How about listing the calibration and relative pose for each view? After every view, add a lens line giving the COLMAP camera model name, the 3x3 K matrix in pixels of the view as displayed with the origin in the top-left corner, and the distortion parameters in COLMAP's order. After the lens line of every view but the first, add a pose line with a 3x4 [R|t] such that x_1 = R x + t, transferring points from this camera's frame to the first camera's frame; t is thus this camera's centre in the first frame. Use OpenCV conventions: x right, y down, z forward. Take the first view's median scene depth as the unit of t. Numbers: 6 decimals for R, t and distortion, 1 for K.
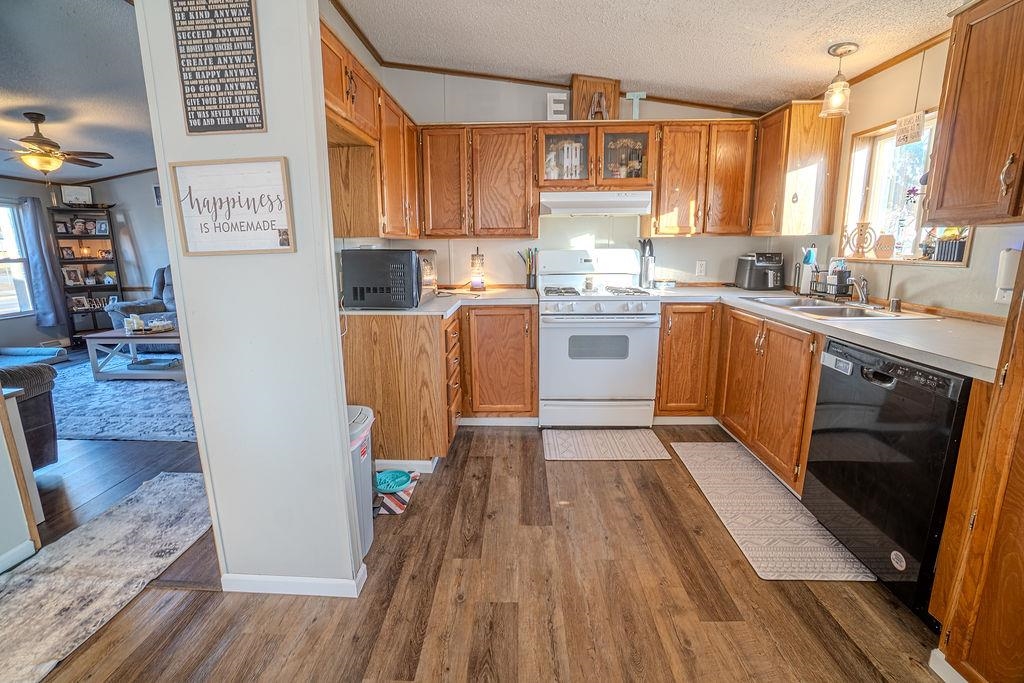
lens RADIAL K [[450.2, 0, 502.1], [0, 450.2, 333.7], [0, 0, 1]] dist [-0.064980, 0.023131]
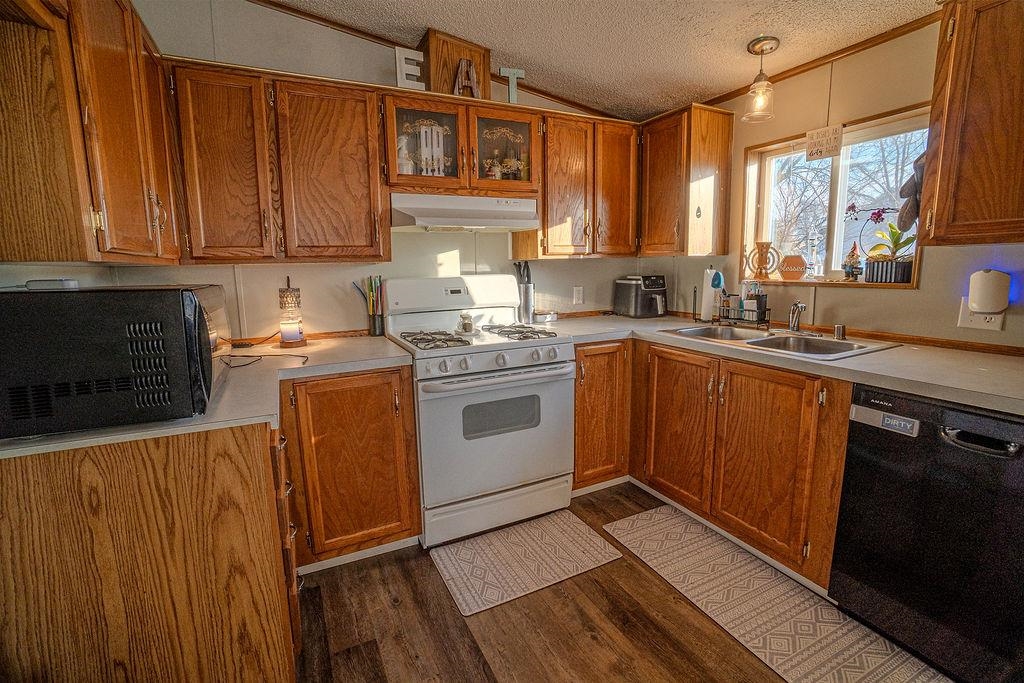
lens RADIAL K [[450.2, 0, 502.1], [0, 450.2, 333.7], [0, 0, 1]] dist [-0.064980, 0.023131]
pose [[0.880025, -0.077006, 0.468643, -0.099552], [0.100902, 0.994555, -0.026052, -0.076798], [-0.464085, 0.070213, 0.883004, 0.365689]]
